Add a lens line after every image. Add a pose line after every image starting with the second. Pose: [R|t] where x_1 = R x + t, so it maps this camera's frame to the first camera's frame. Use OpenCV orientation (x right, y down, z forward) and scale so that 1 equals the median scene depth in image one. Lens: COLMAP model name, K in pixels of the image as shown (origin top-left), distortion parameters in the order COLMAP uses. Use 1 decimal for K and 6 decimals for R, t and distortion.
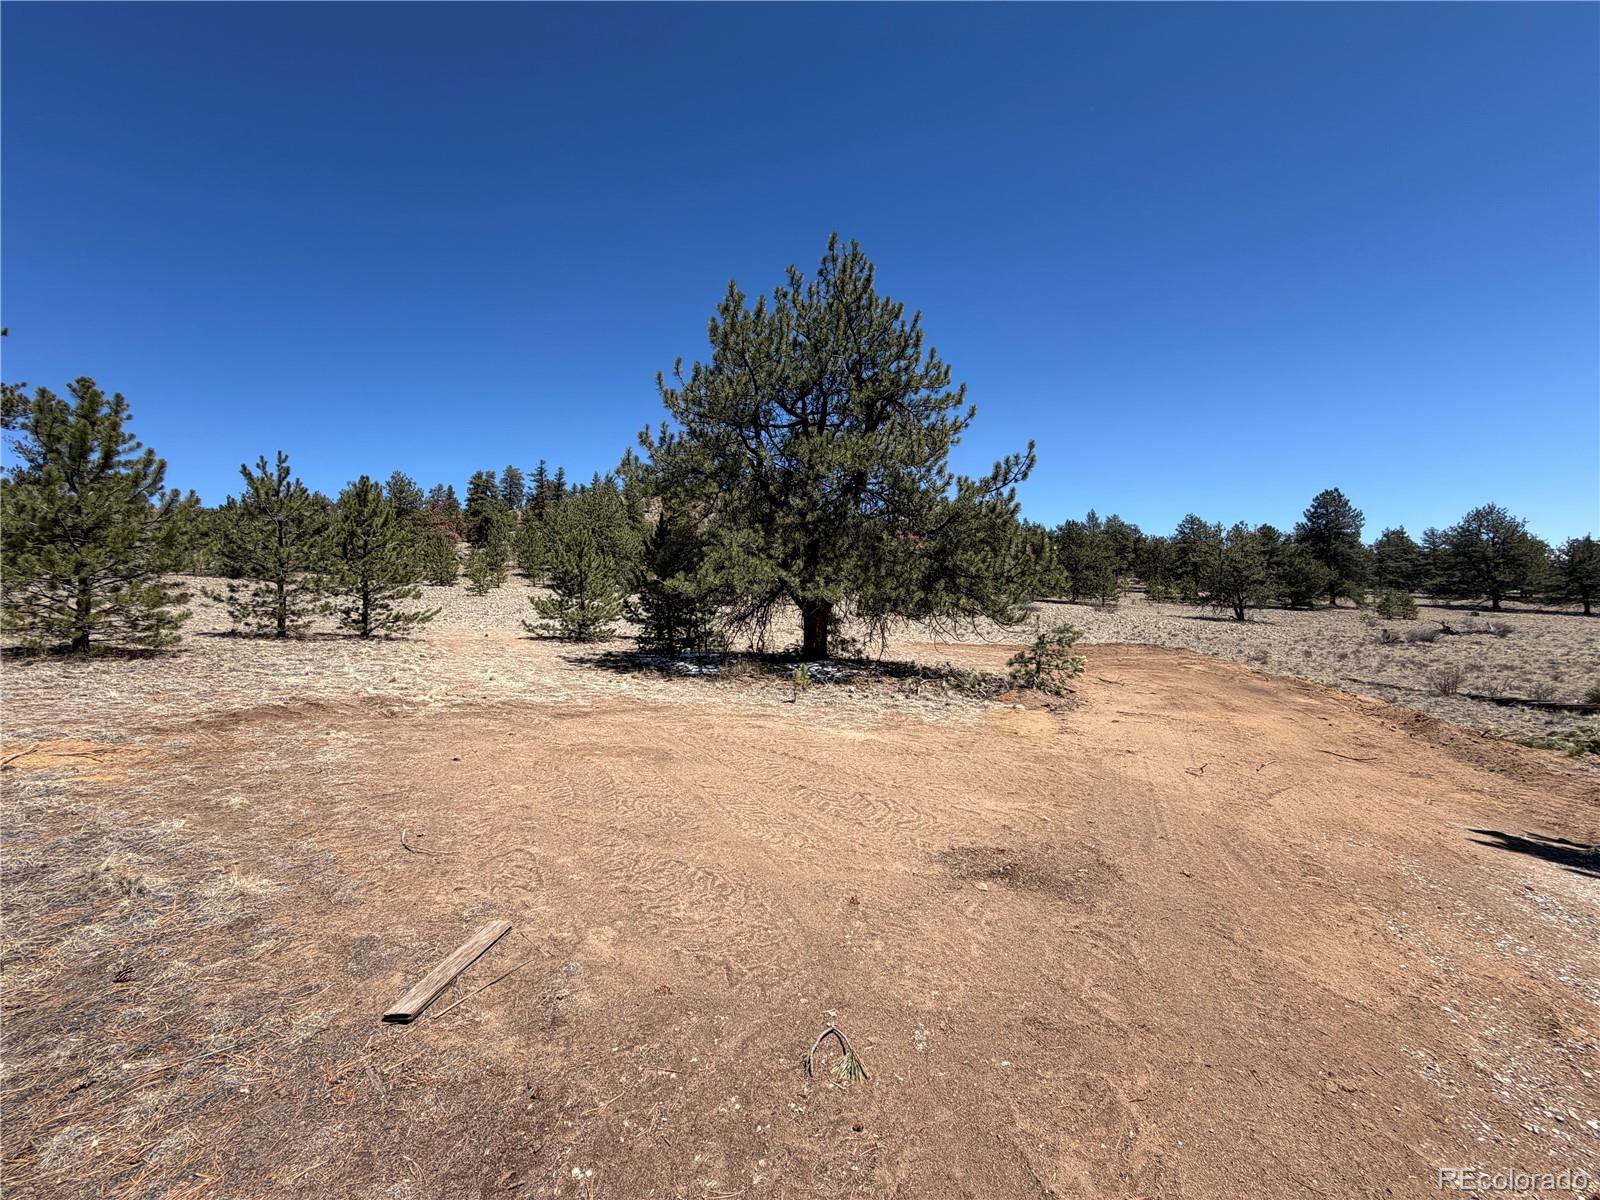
lens RADIAL K [[640.1, 0, 800.0], [0, 640.1, 600.0], [0, 0, 1]] dist [-0.000762, 0.000066]
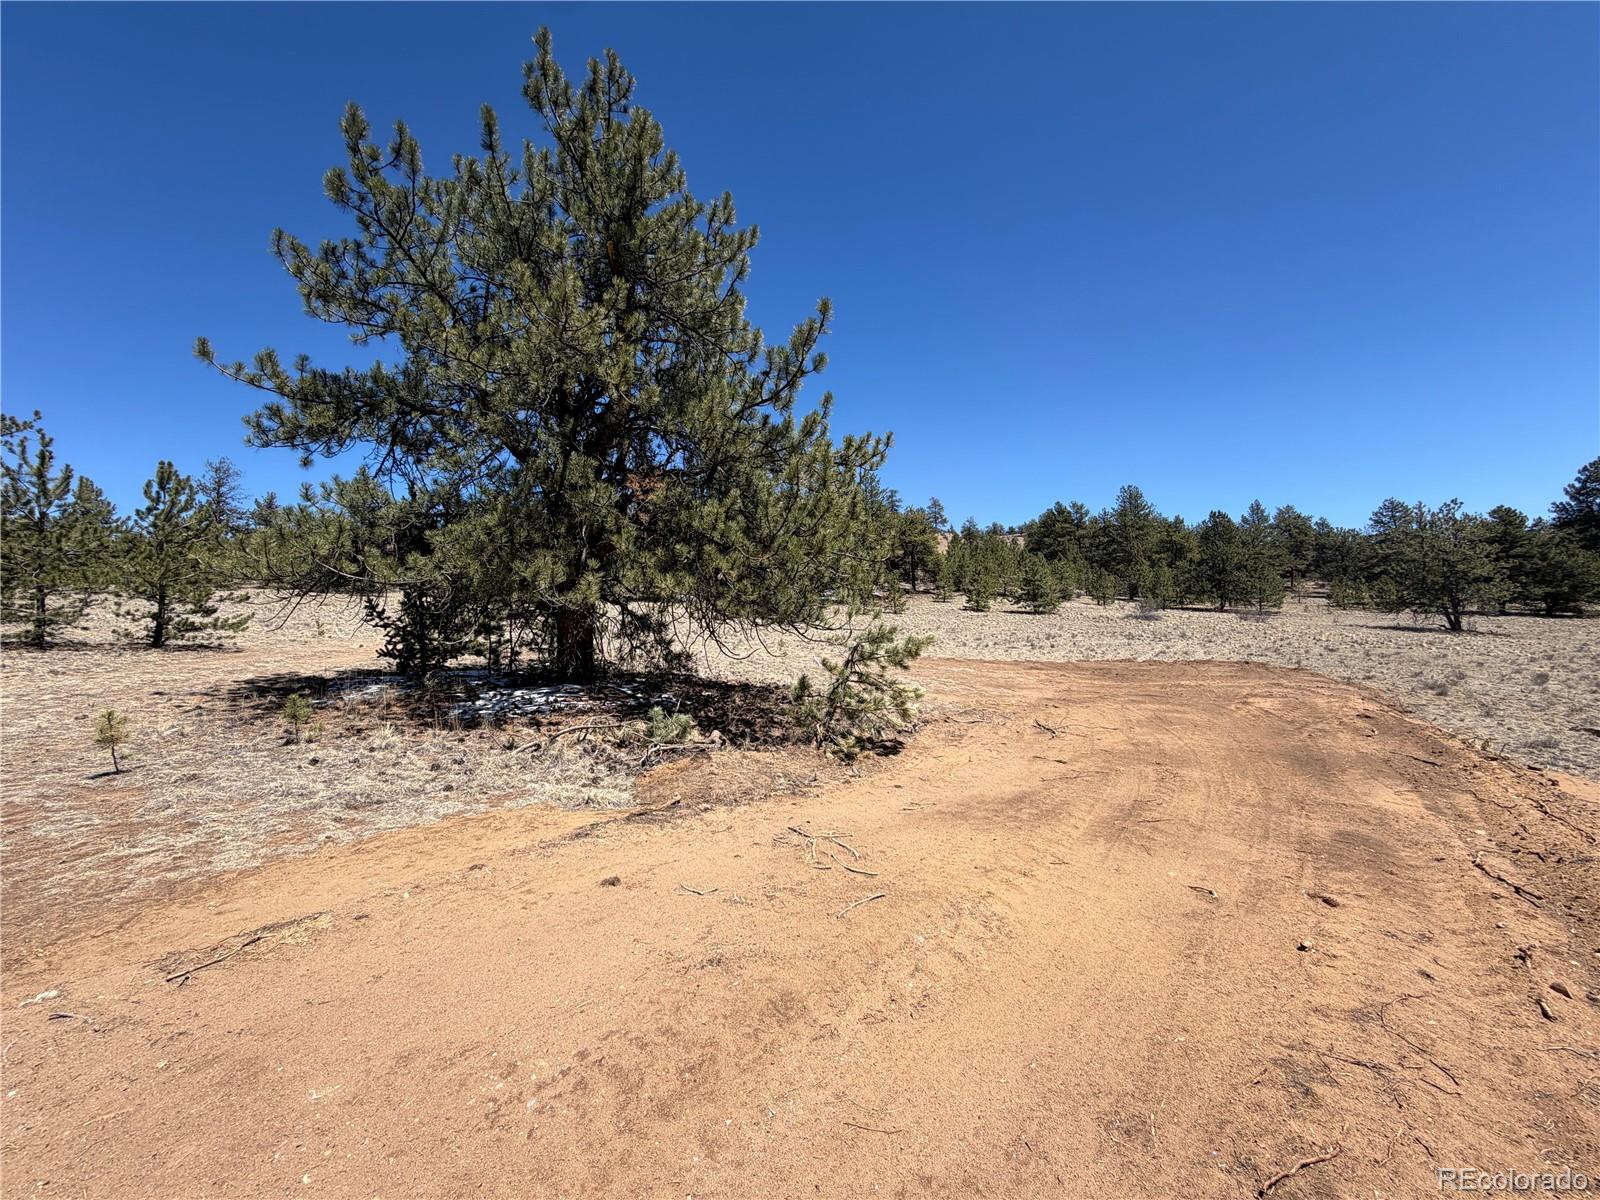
lens RADIAL K [[640.1, 0, 800.0], [0, 640.1, 600.0], [0, 0, 1]] dist [-0.000762, 0.000066]
pose [[0.975923, -0.013177, -0.217717, 0.070910], [0.008570, 0.999719, -0.022092, 0.003962], [0.217947, 0.019695, 0.975762, 0.070014]]
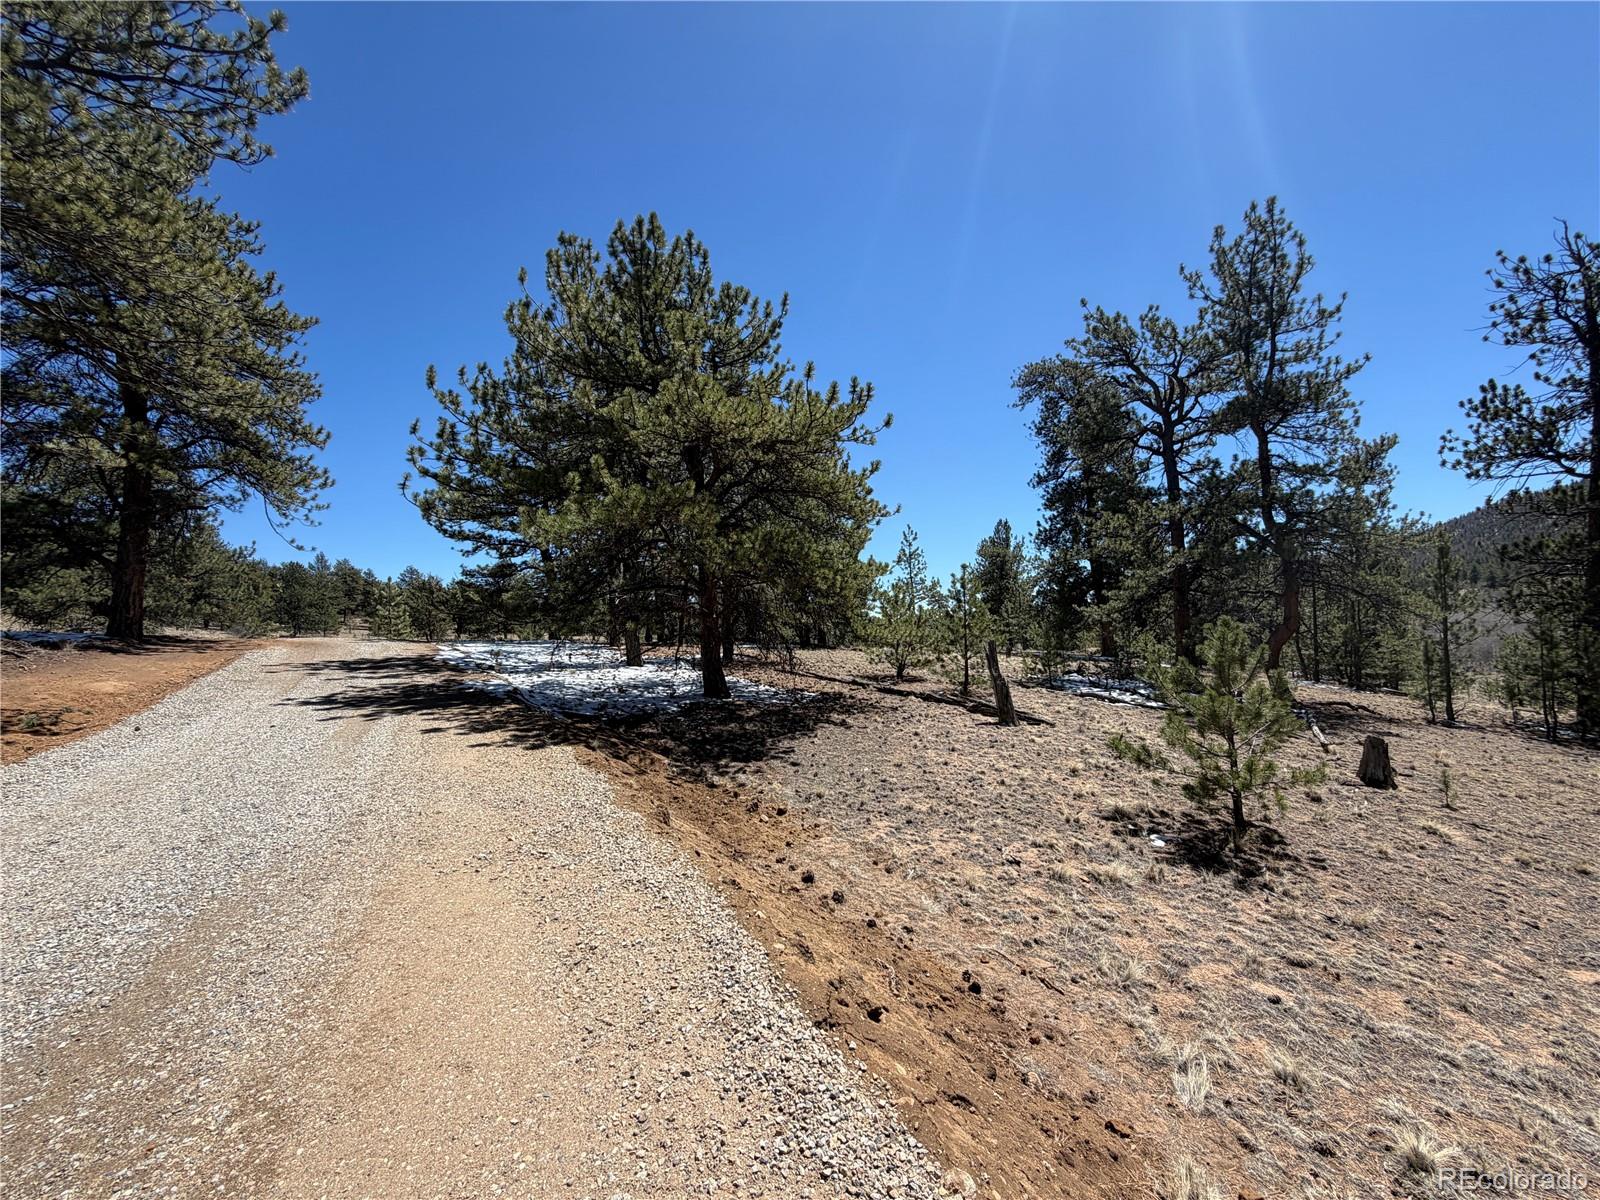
lens RADIAL K [[640.1, 0, 800.0], [0, 640.1, 600.0], [0, 0, 1]] dist [-0.000762, 0.000066]
pose [[0.488516, 0.053856, 0.870891, -0.103569], [0.007600, 0.997793, -0.065966, 0.019653], [-0.872522, 0.038844, 0.487028, -0.281652]]
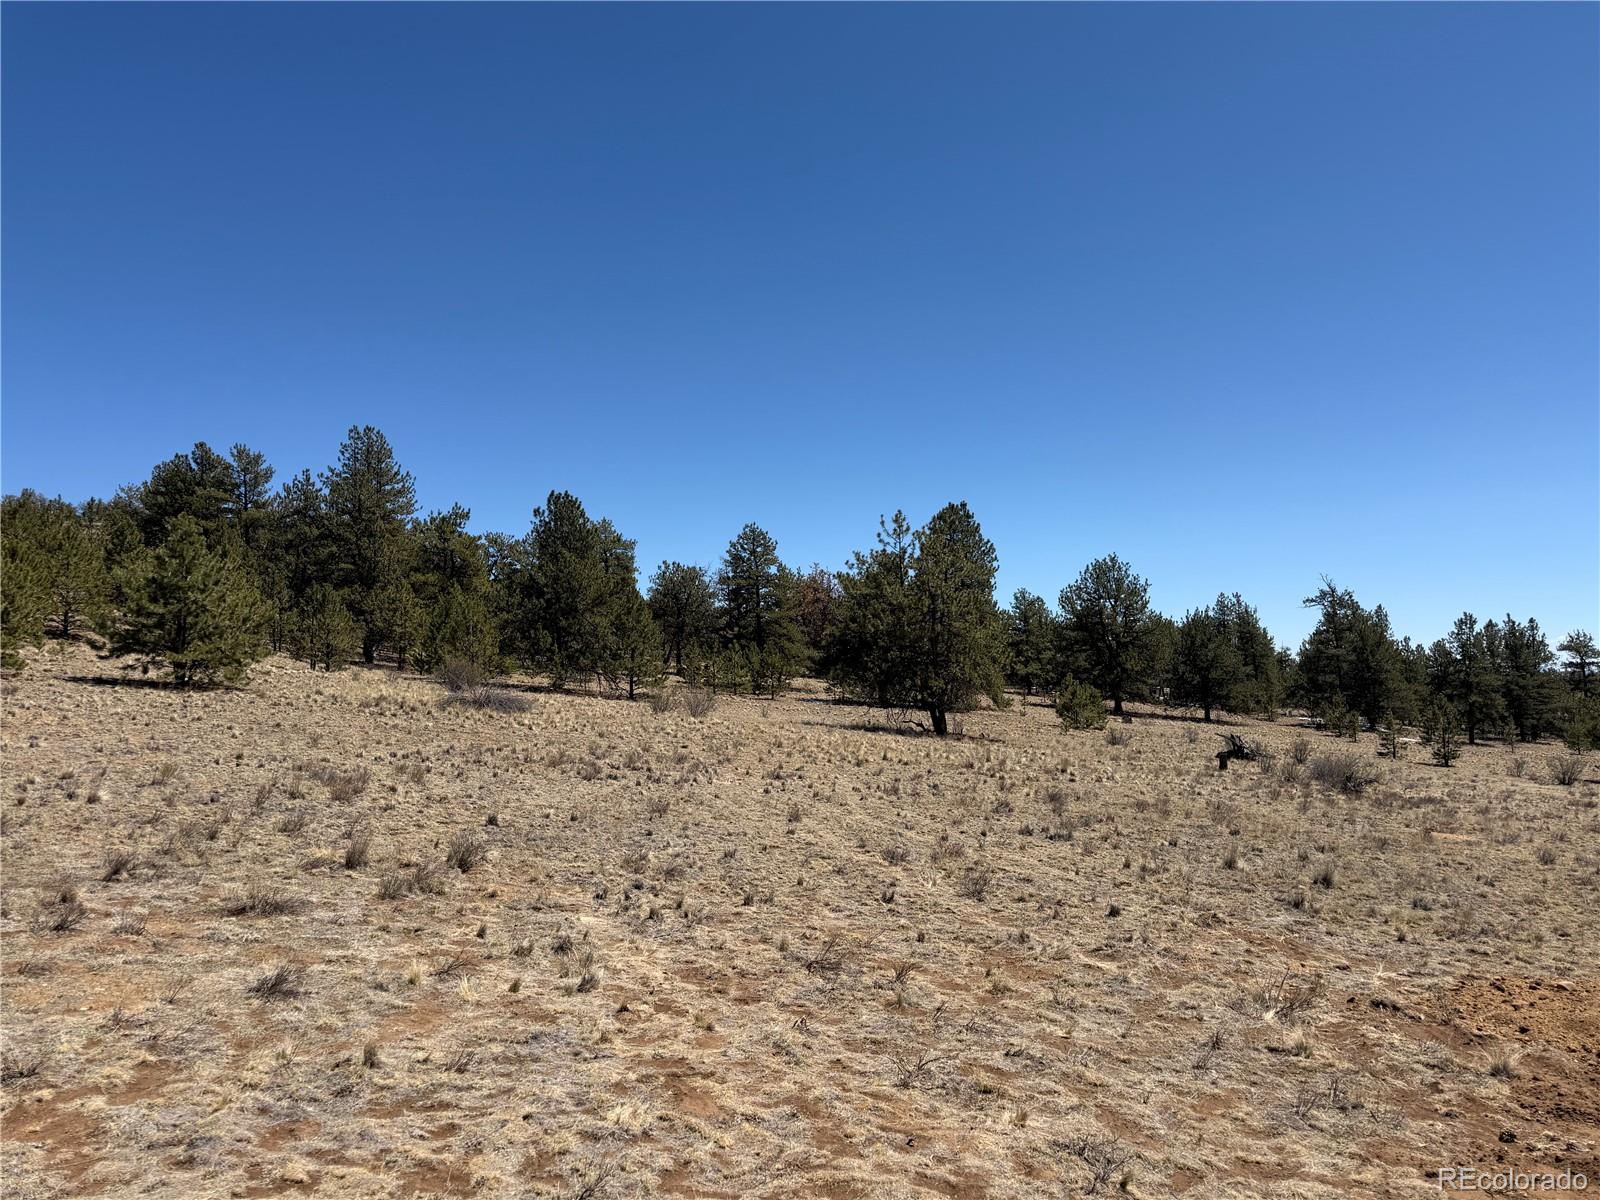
lens RADIAL K [[1127.3, 0, 800.0], [0, 1127.3, 600.0], [0, 0, 1]] dist [0.002770, 0.000179]
pose [[0.769024, 0.067670, 0.635628, 0.076929], [-0.015169, 0.996033, -0.087687, 0.006325], [-0.639040, 0.057791, 0.767000, 0.317247]]
